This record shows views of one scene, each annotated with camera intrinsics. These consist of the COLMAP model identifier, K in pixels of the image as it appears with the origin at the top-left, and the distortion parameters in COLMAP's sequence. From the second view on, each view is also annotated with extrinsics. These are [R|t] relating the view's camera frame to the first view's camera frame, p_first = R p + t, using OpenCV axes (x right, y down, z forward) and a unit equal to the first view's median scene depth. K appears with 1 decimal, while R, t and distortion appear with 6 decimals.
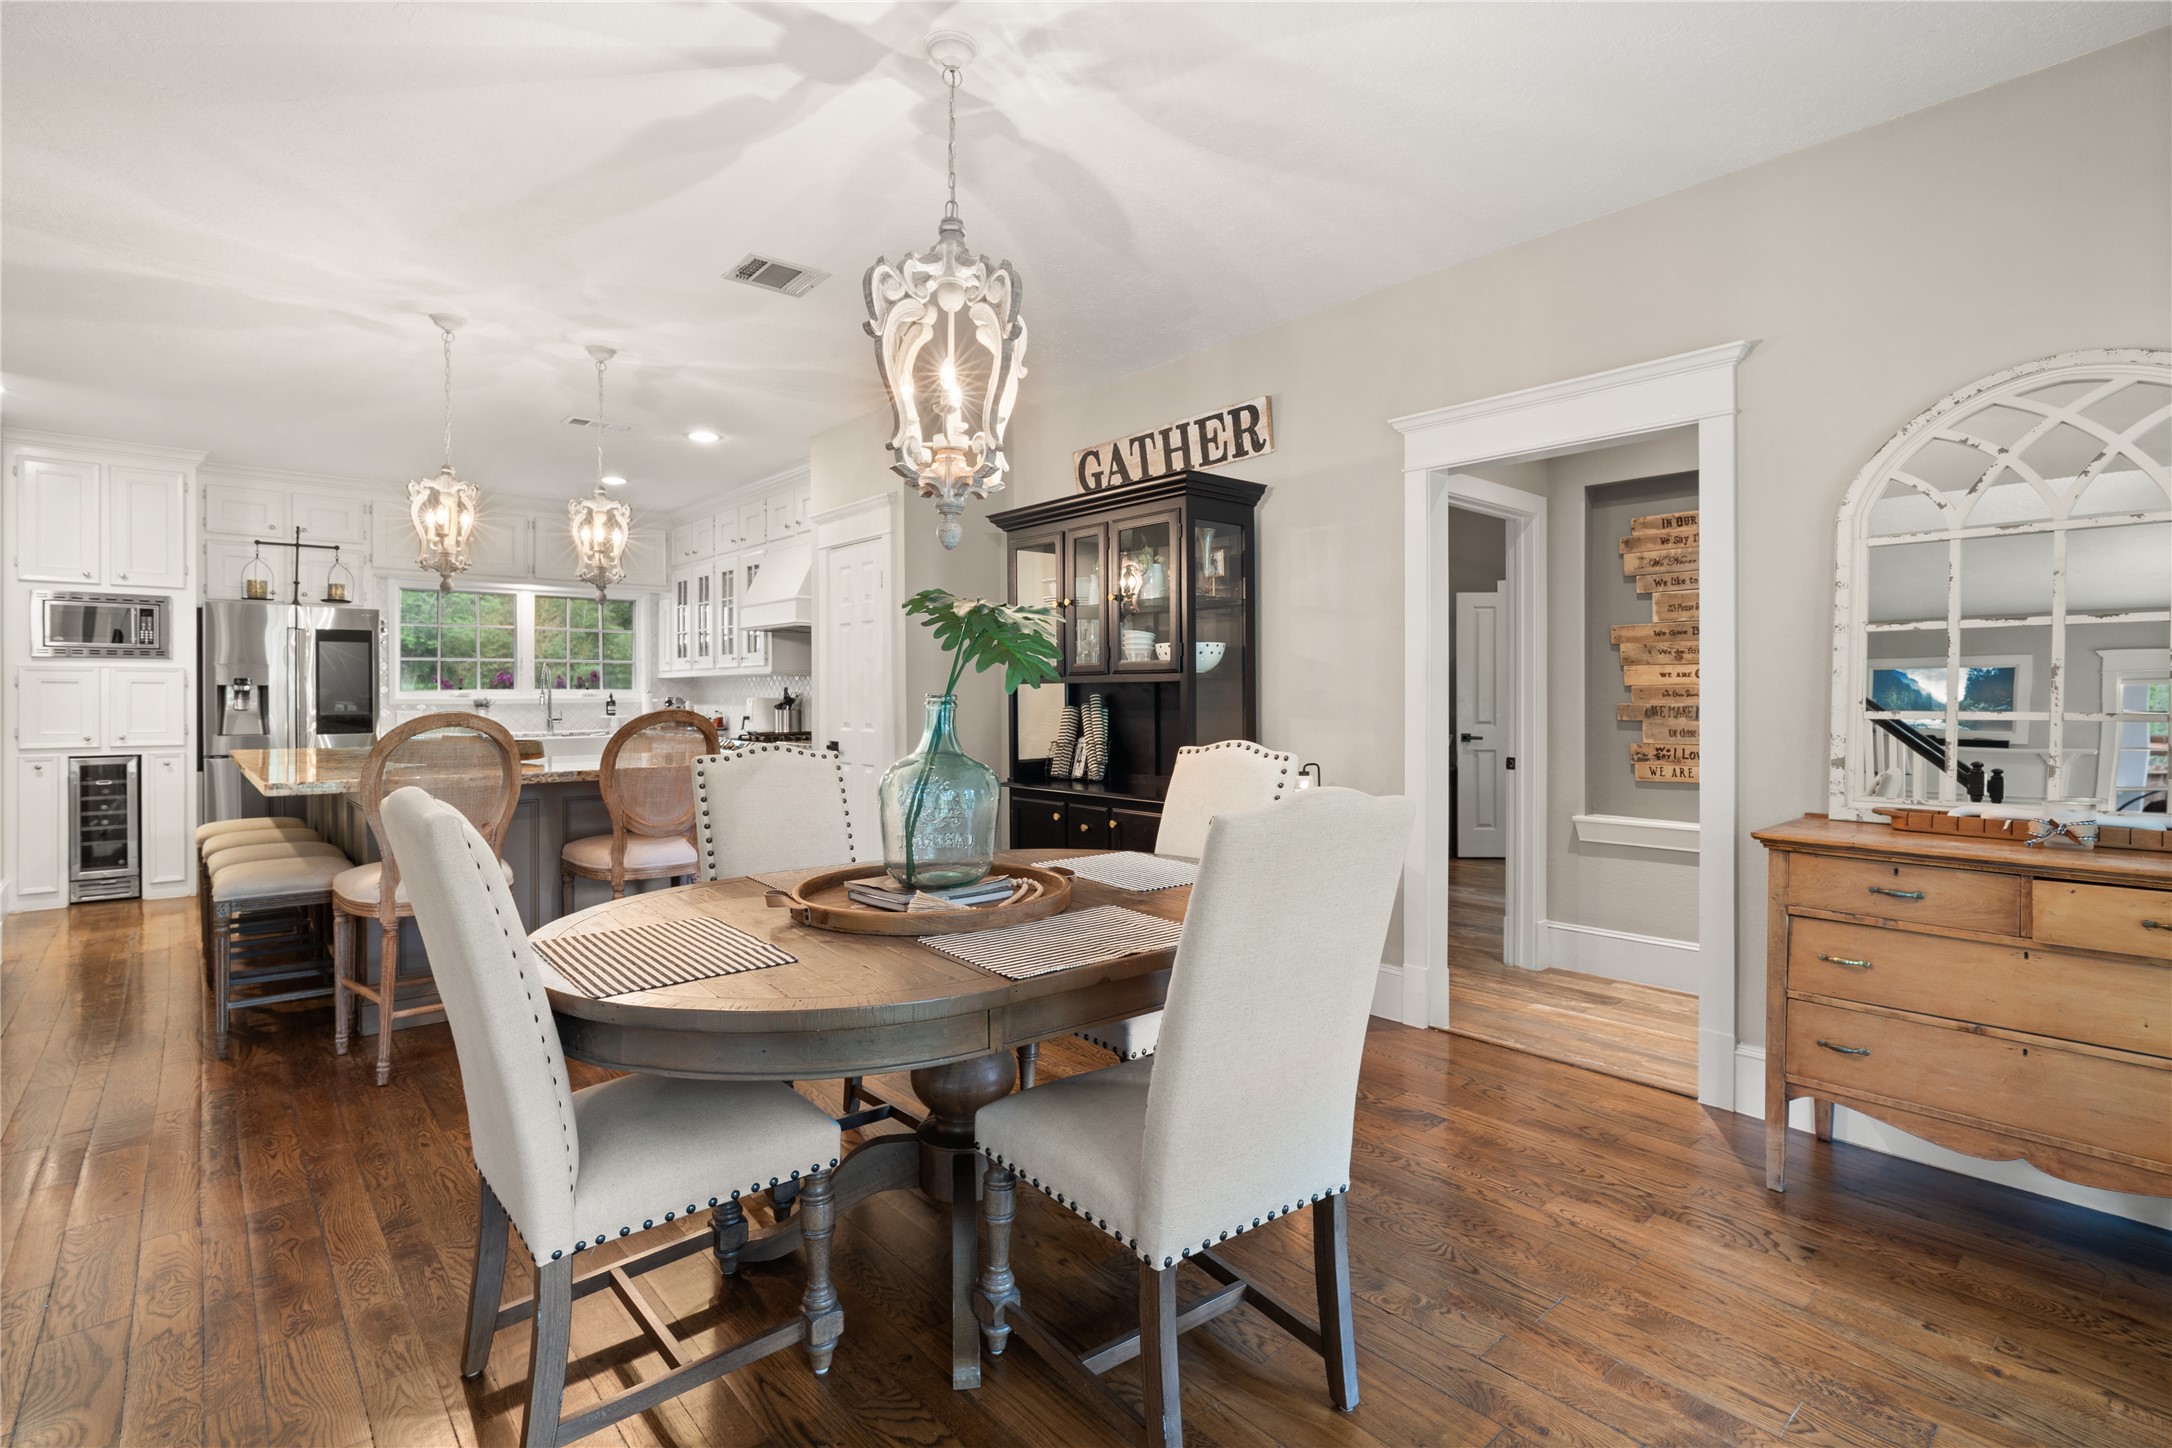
lens RADIAL K [[1022.5, 0, 1082.8], [0, 1022.5, 704.7], [0, 0, 1]] dist [-0.017827, 0.007947]
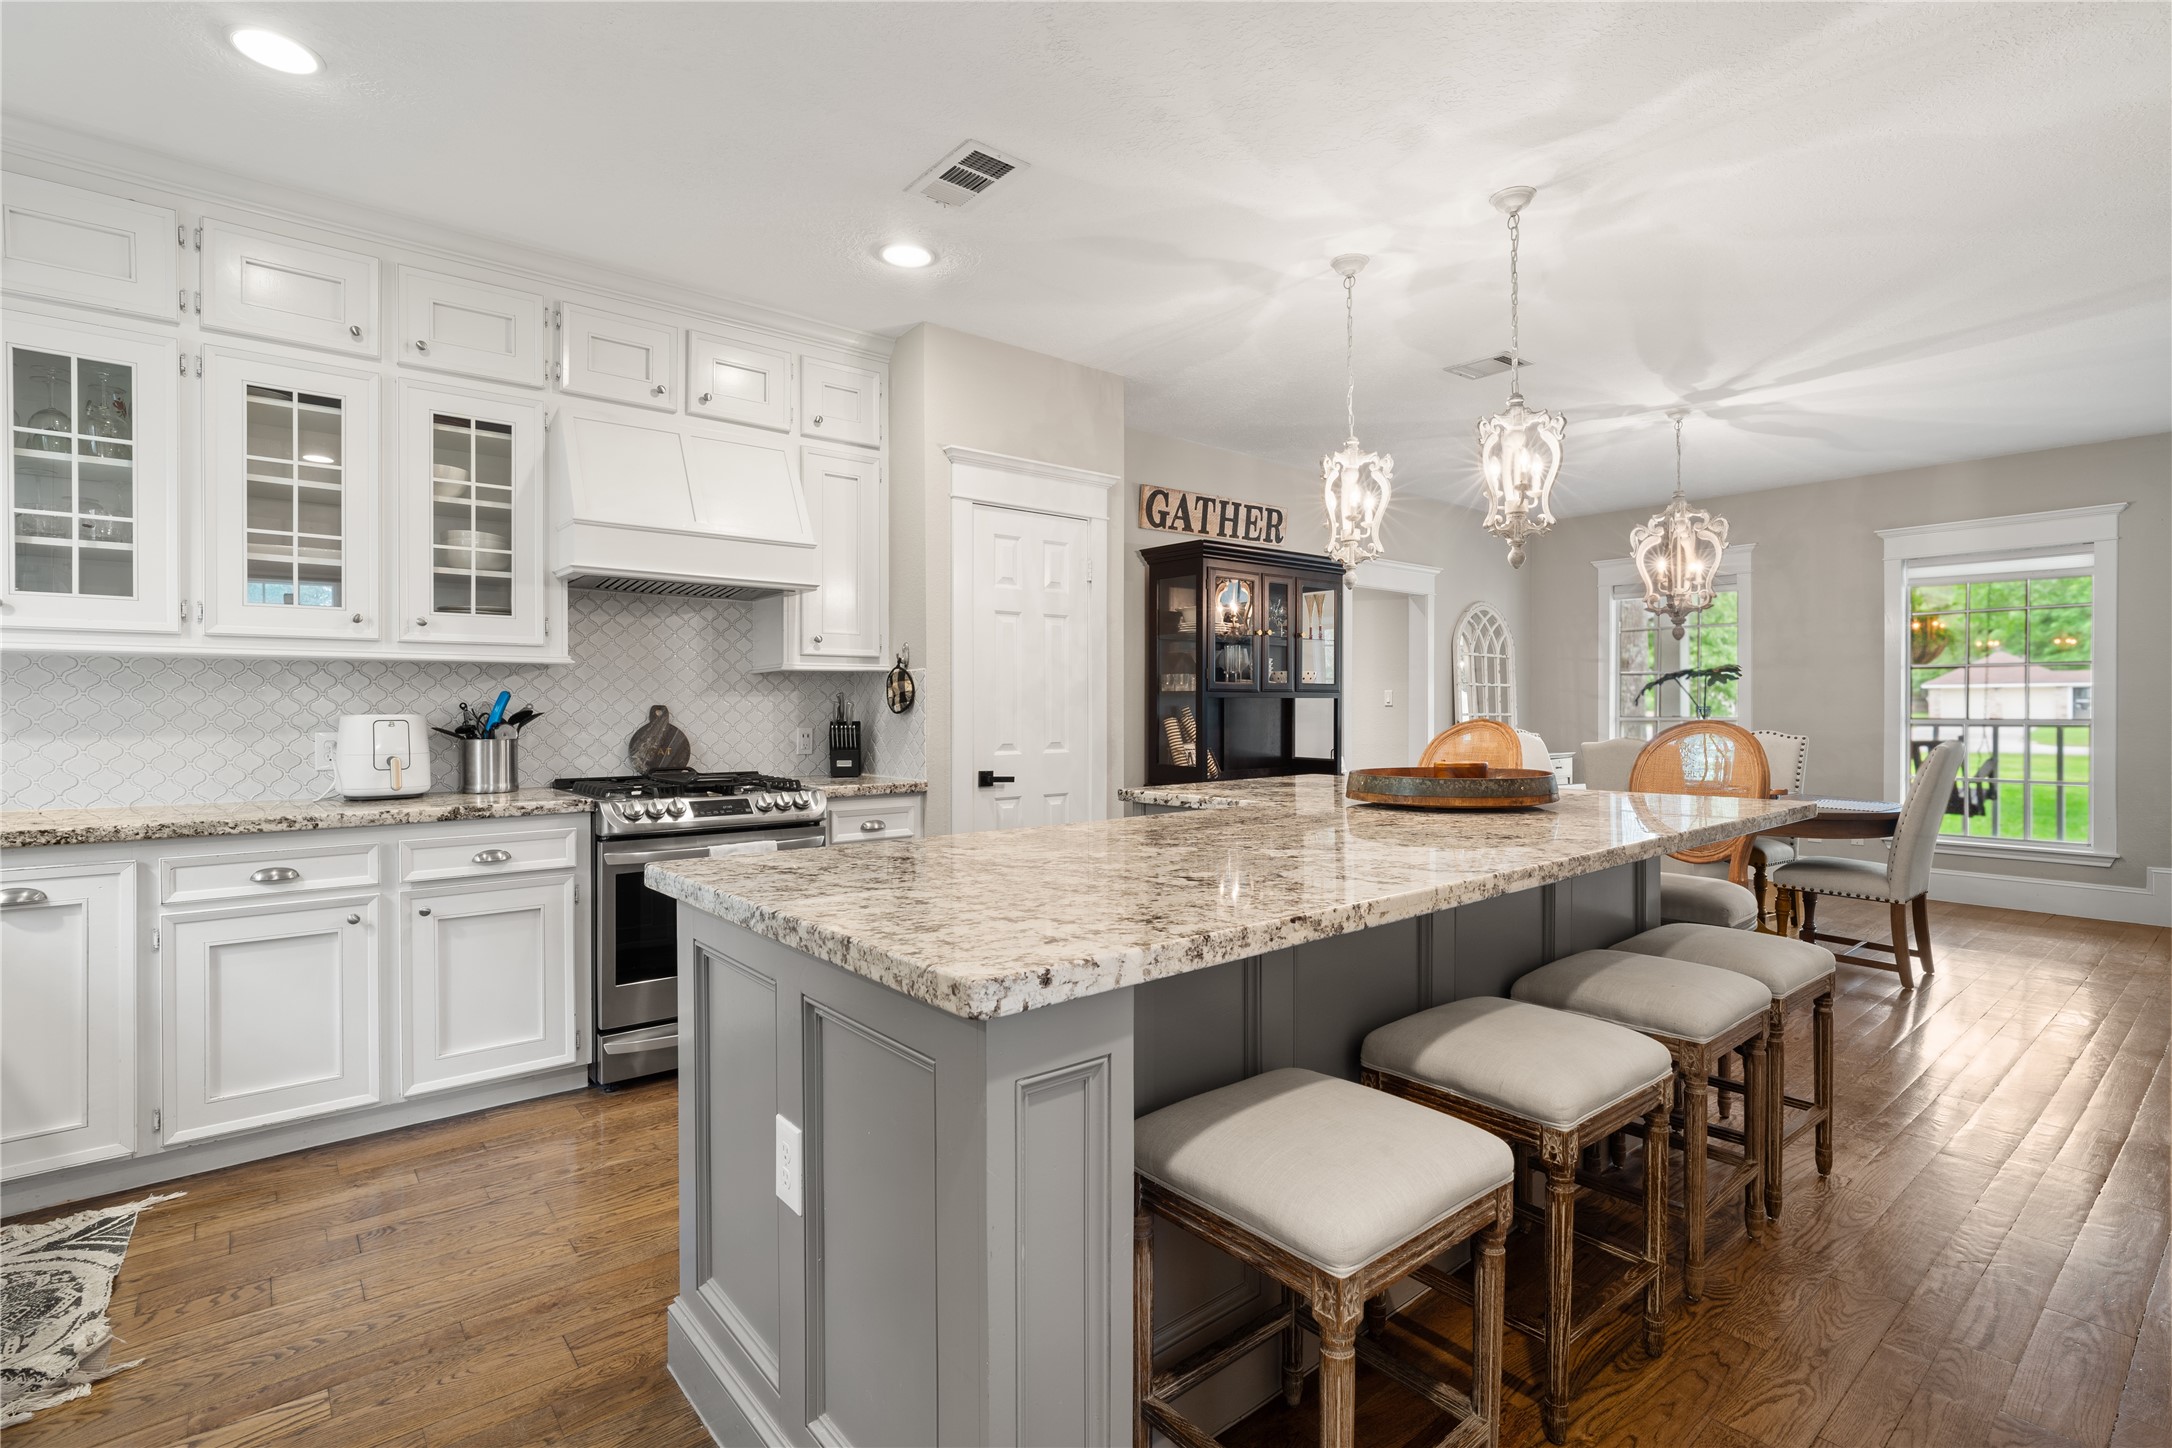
lens RADIAL K [[1022.5, 0, 1084.6], [0, 1022.5, 713.8], [0, 0, 1]] dist [-0.017827, 0.007947]
pose [[0.030461, -0.003749, 0.999529, -0.914404], [0.012461, 0.999917, 0.003370, -0.006020], [-0.999458, 0.012353, 0.030506, 0.859072]]
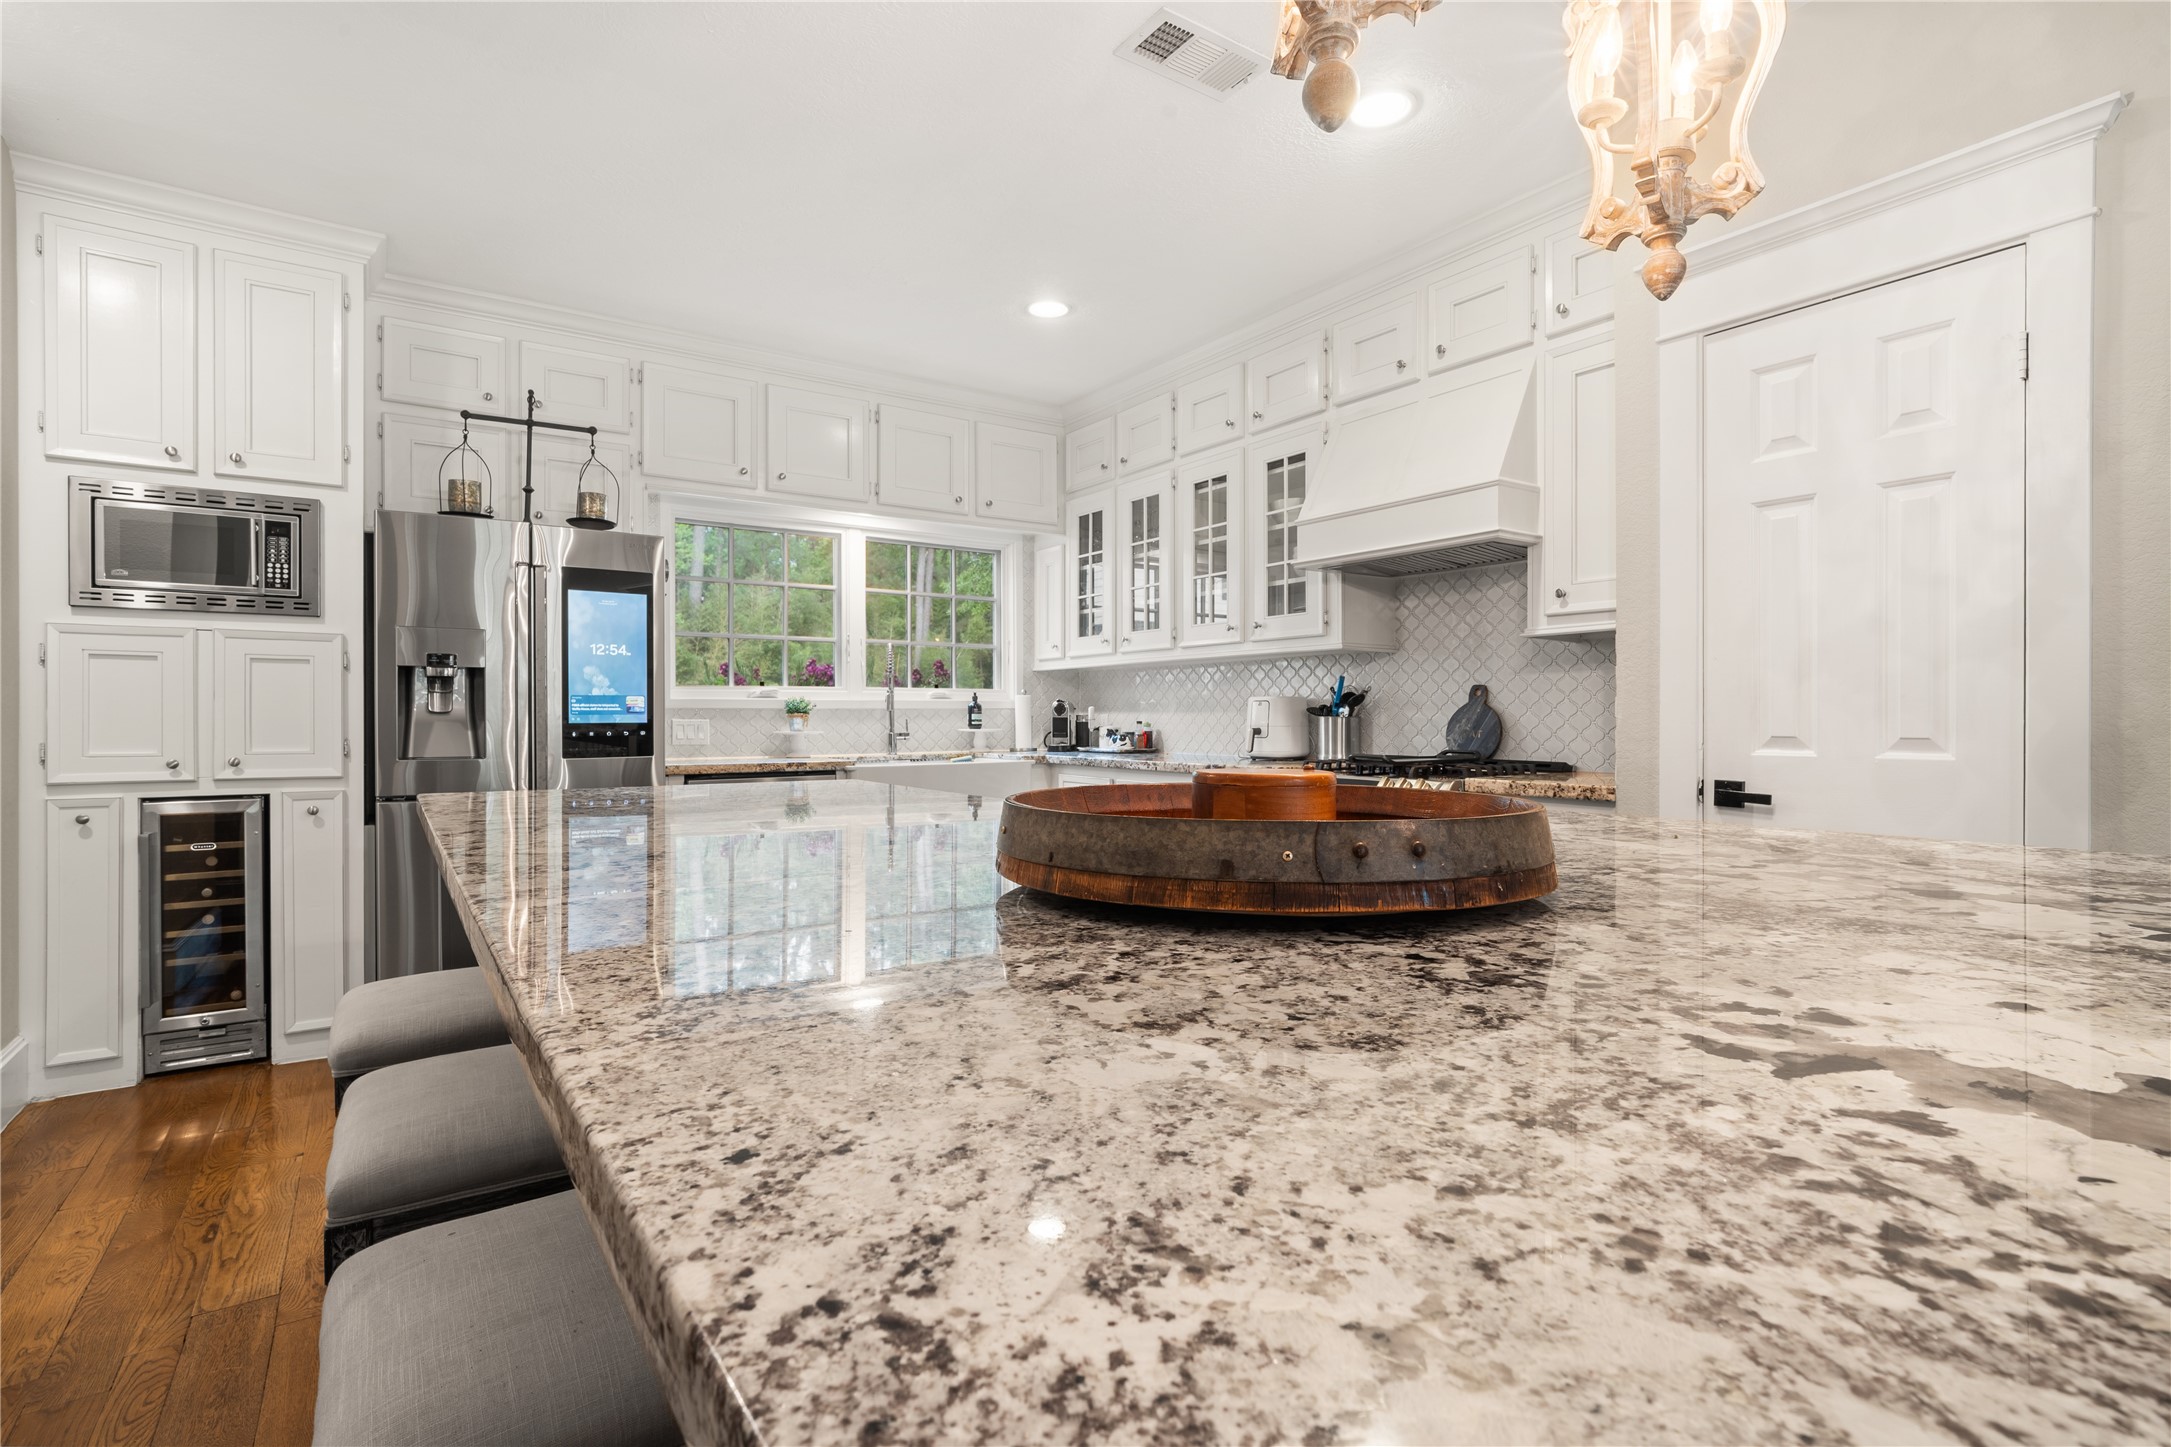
lens RADIAL K [[1022.0, 0, 1087.2], [0, 1022.0, 726.9], [0, 0, 1]] dist [-0.017827, 0.007947]
pose [[0.992913, 0.001443, -0.118838, -0.434421], [-0.001523, 0.999999, -0.000586, 0.013198], [0.118837, 0.000763, 0.992913, 0.517327]]
